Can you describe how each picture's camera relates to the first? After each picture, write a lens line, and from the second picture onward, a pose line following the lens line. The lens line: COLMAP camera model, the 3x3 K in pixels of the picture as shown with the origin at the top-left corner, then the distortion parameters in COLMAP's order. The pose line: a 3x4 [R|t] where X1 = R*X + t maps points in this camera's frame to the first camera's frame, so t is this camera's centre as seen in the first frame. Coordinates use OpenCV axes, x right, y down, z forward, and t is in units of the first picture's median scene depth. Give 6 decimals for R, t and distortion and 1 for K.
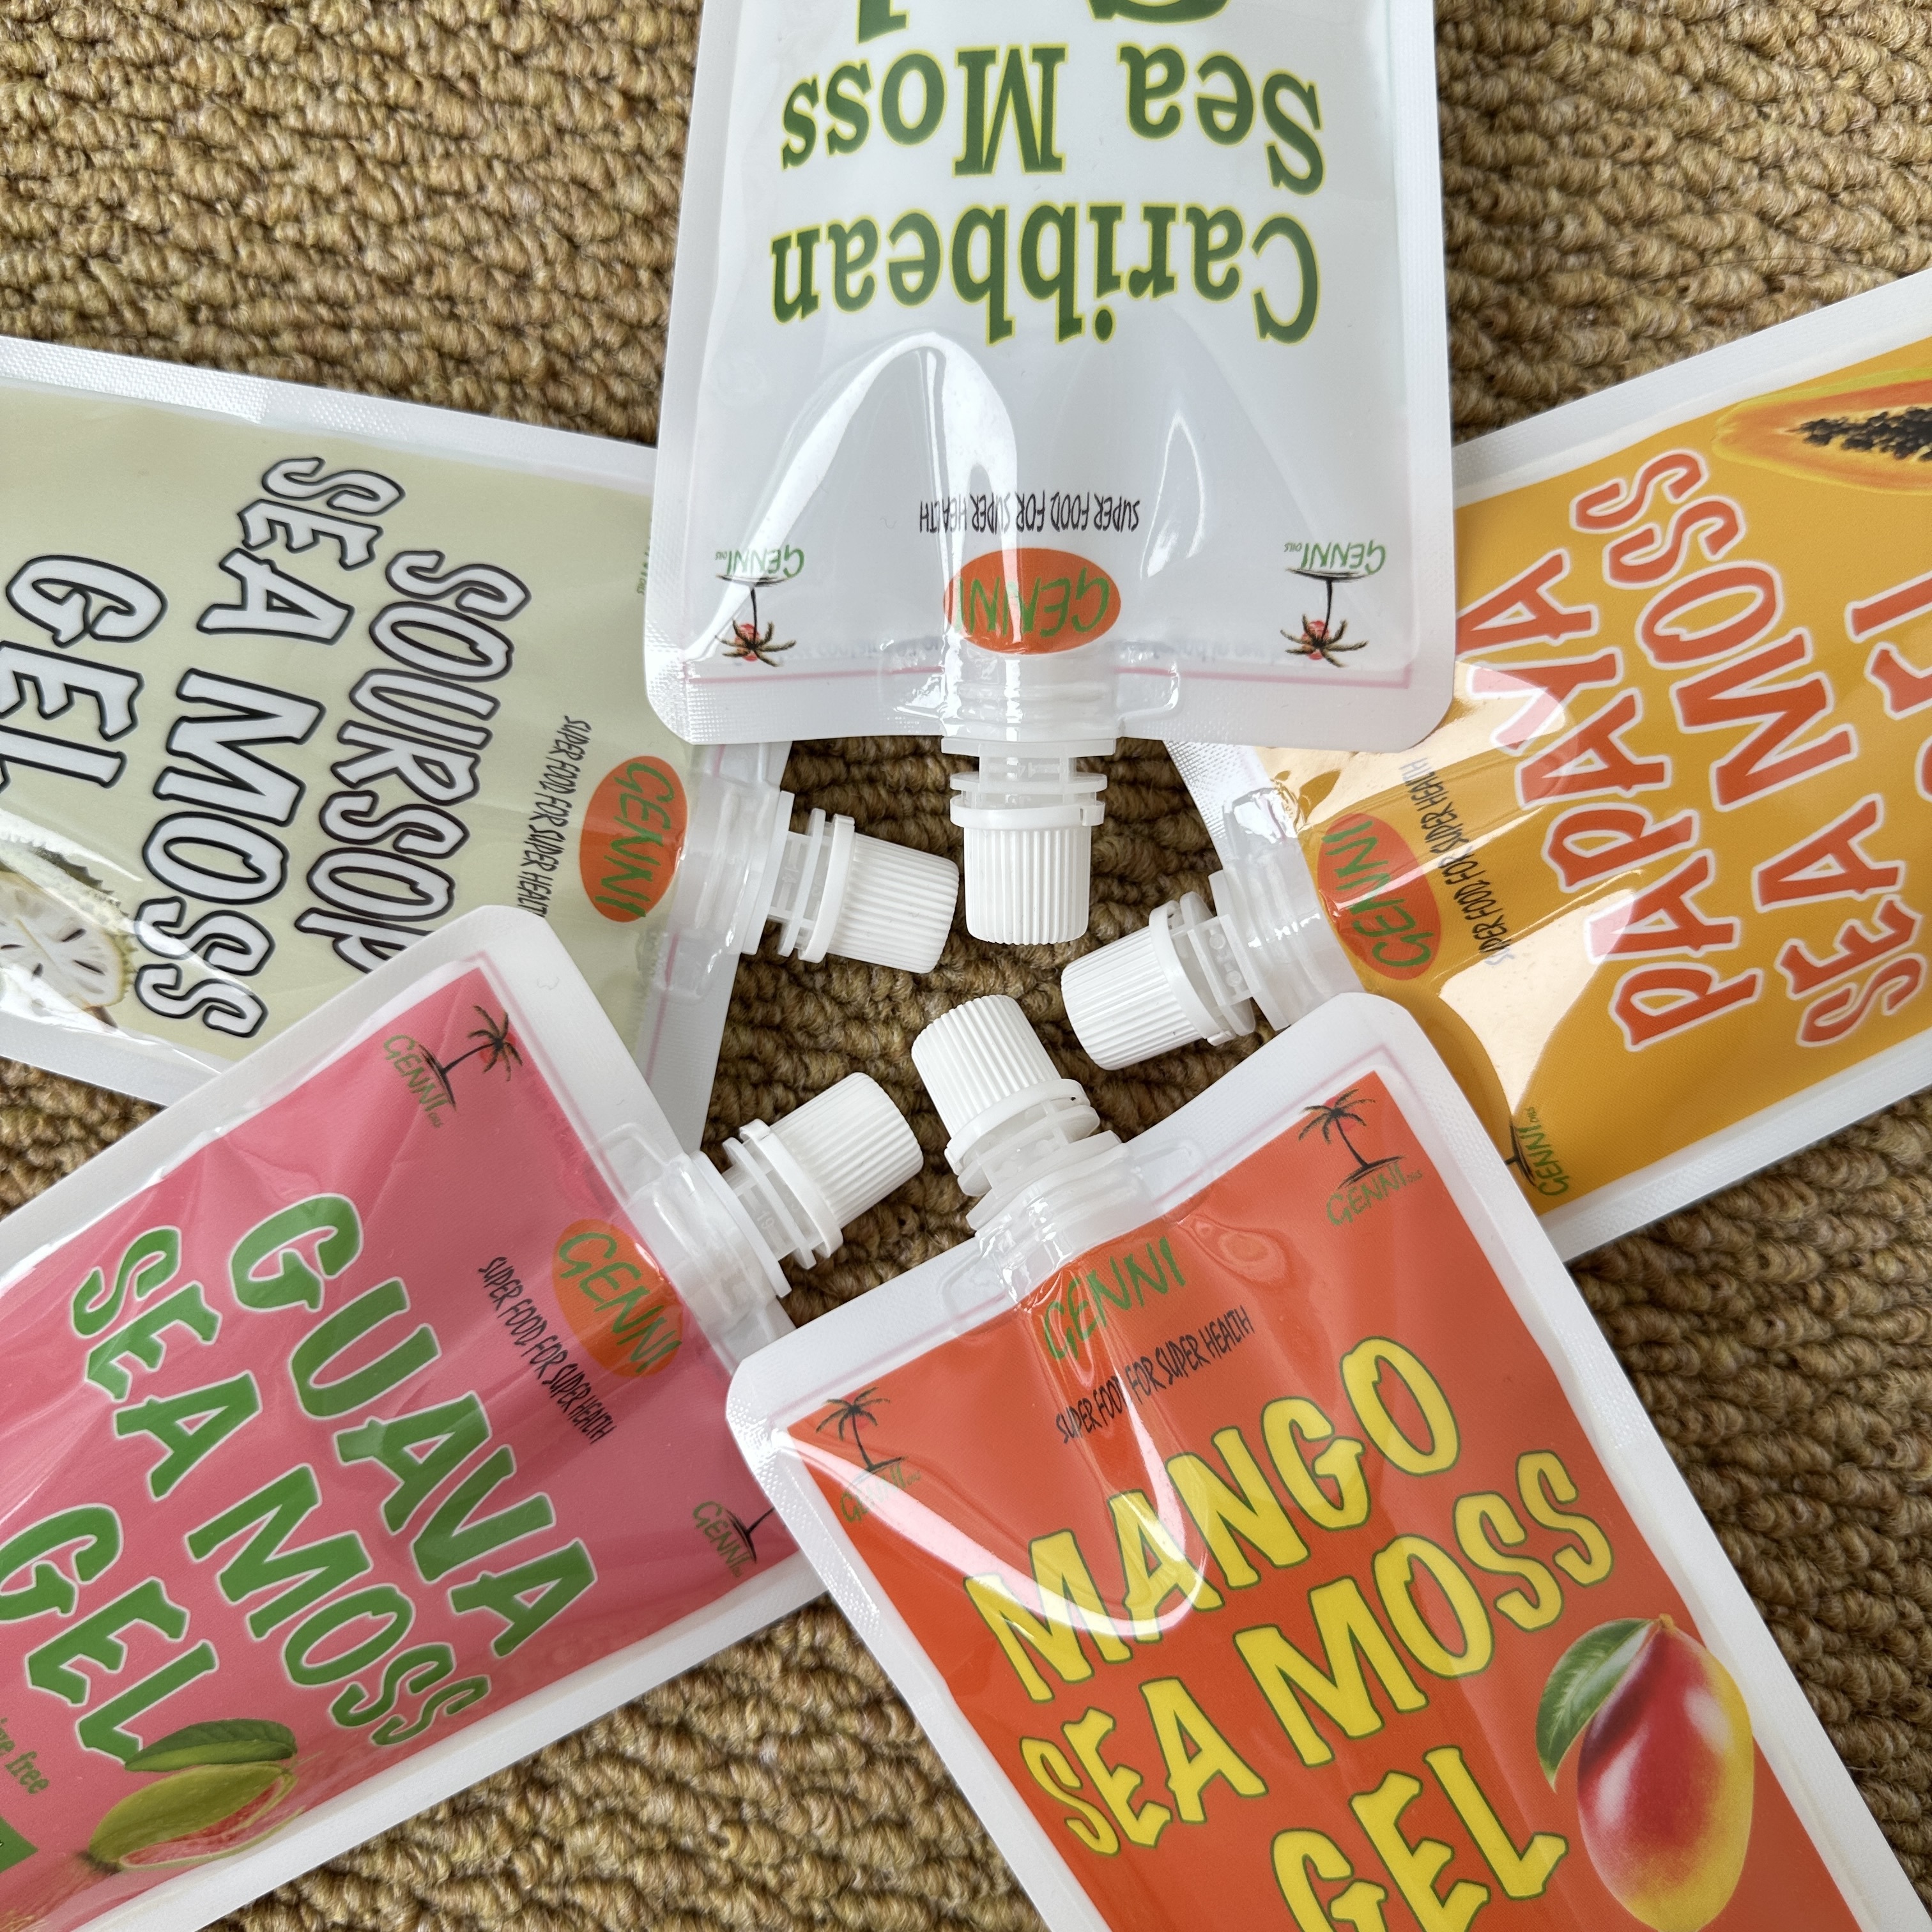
lens RADIAL K [[1966.0, 0, 988.0], [0, 1966.0, 1007.5], [0, 0, 1]] dist [0.154665, -0.521913]
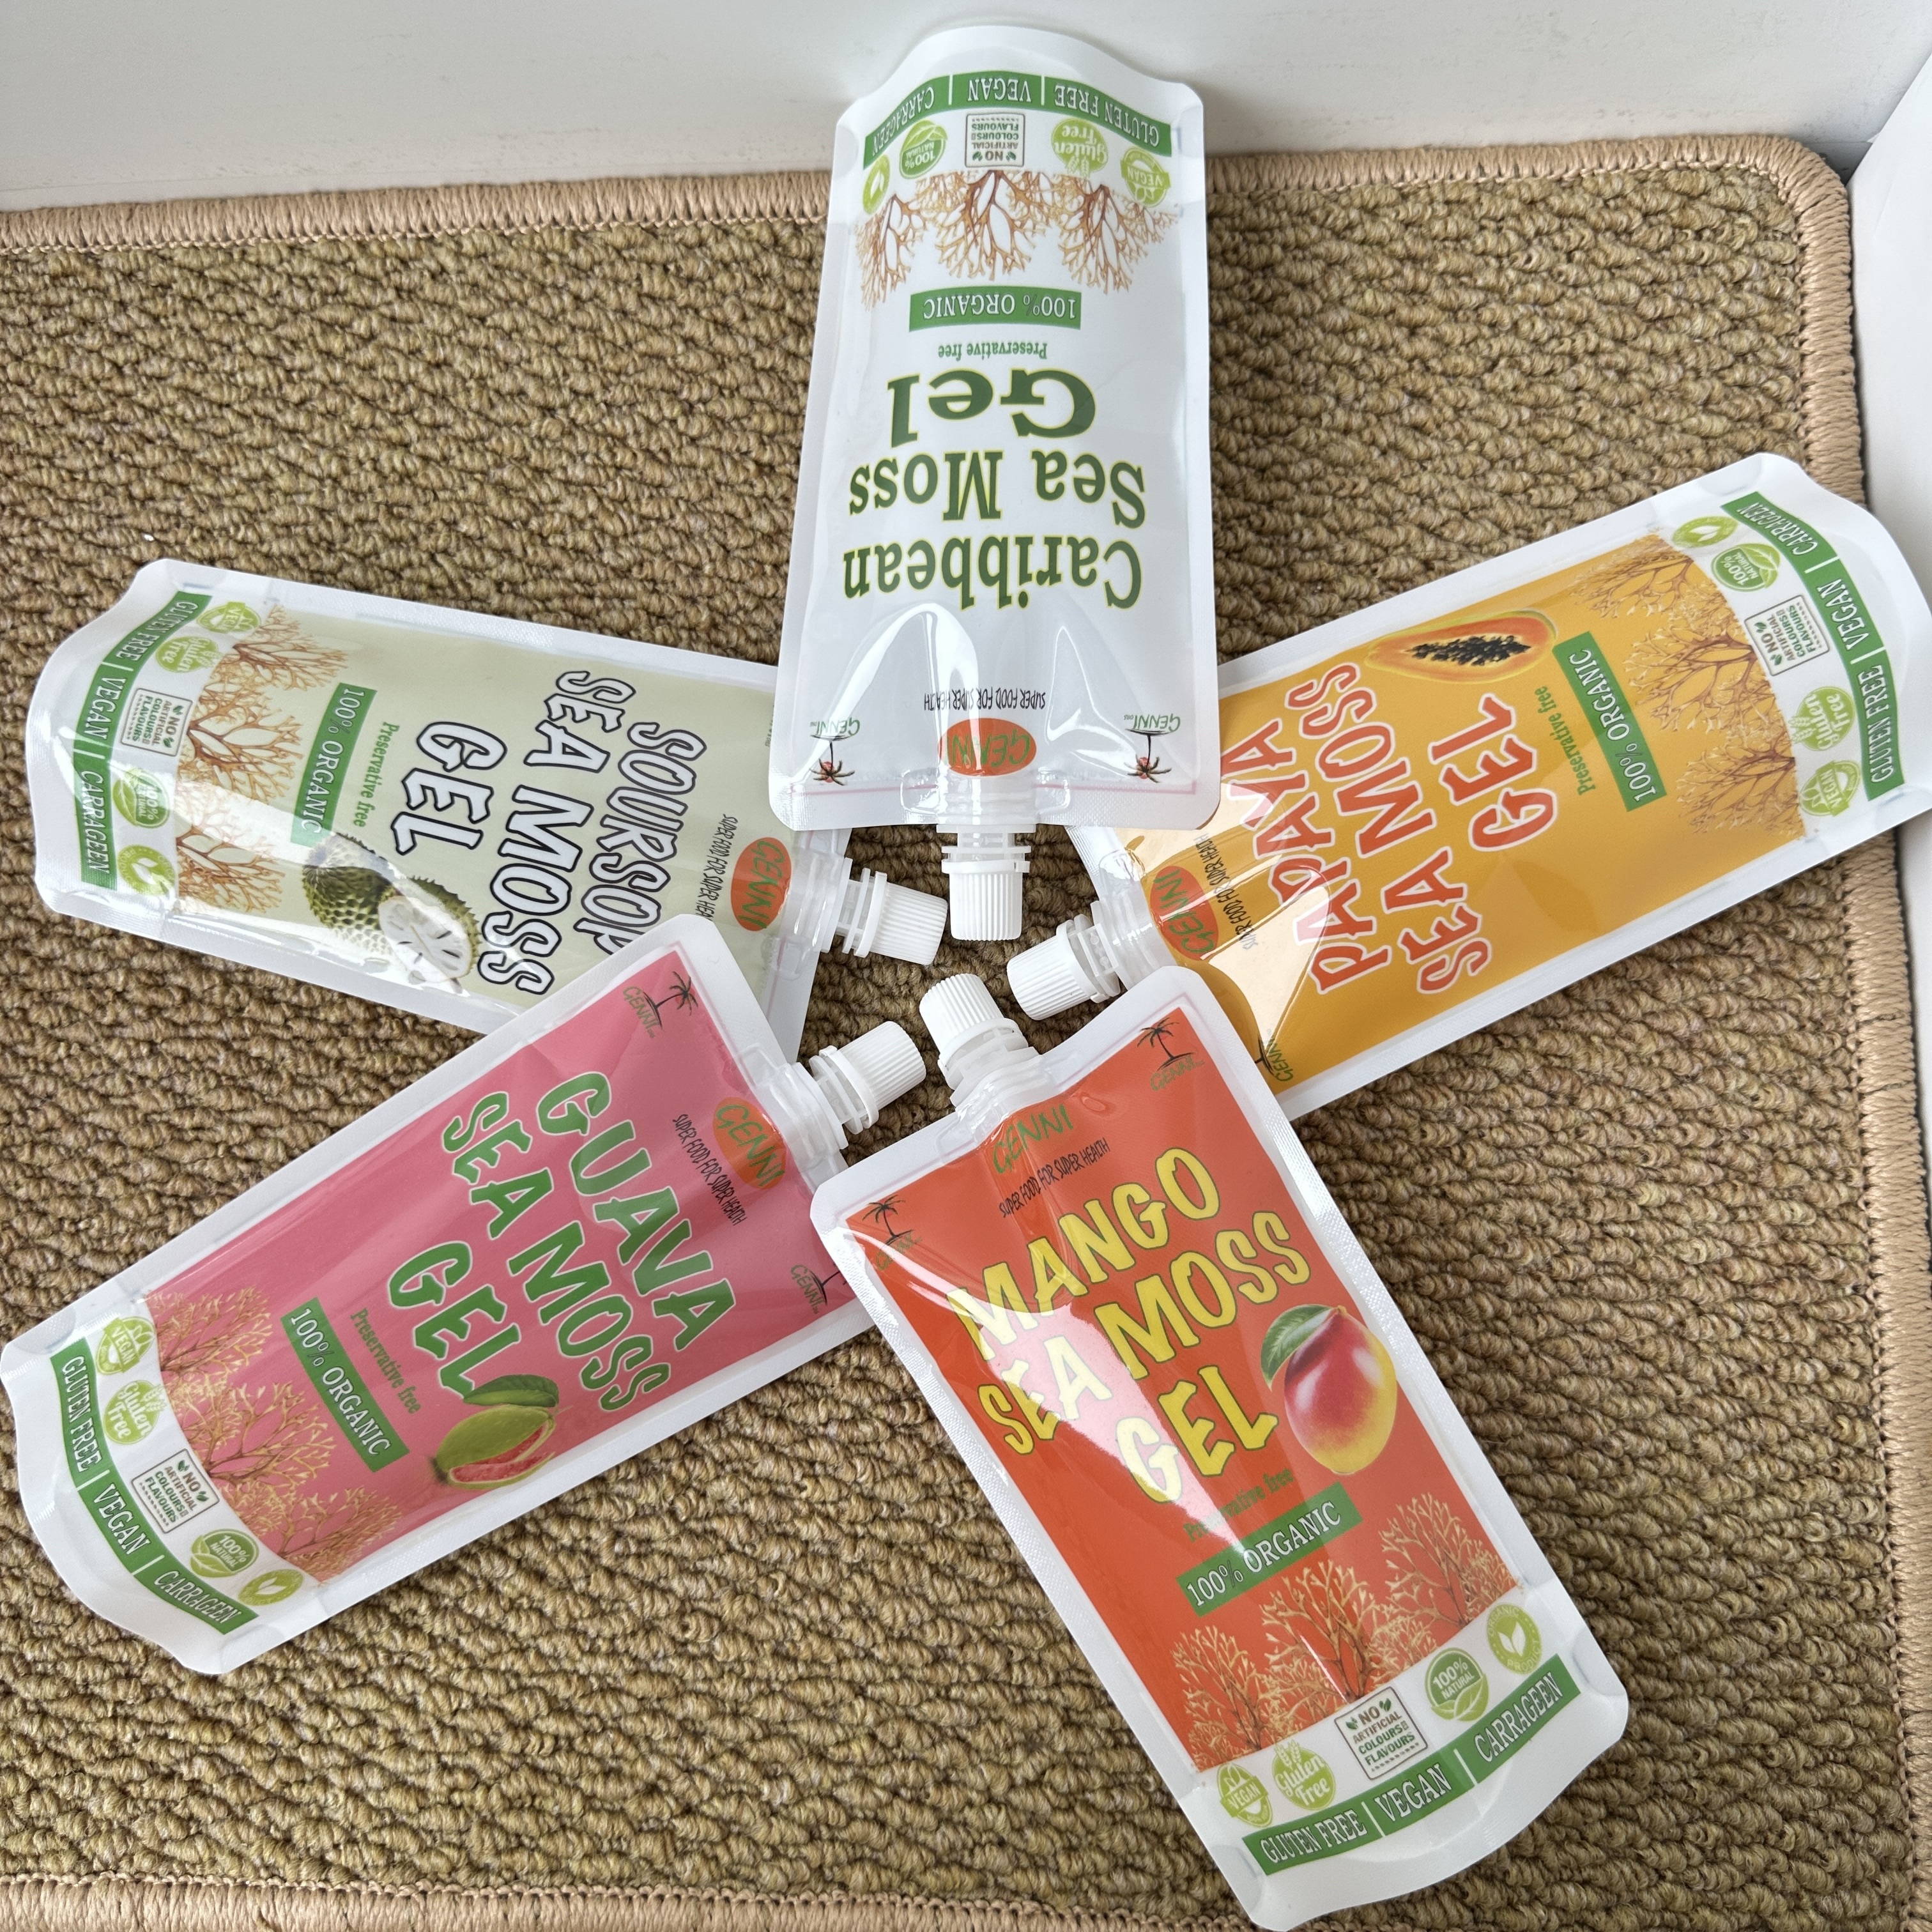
lens RADIAL K [[1966.0, 0, 988.0], [0, 1966.0, 1007.5], [0, 0, 1]] dist [0.154665, -0.521913]
pose [[0.999755, -0.000465, -0.022109, 0.062515], [-0.001938, 0.994092, -0.108524, 0.221489], [0.022029, 0.108541, 0.993848, -0.747077]]
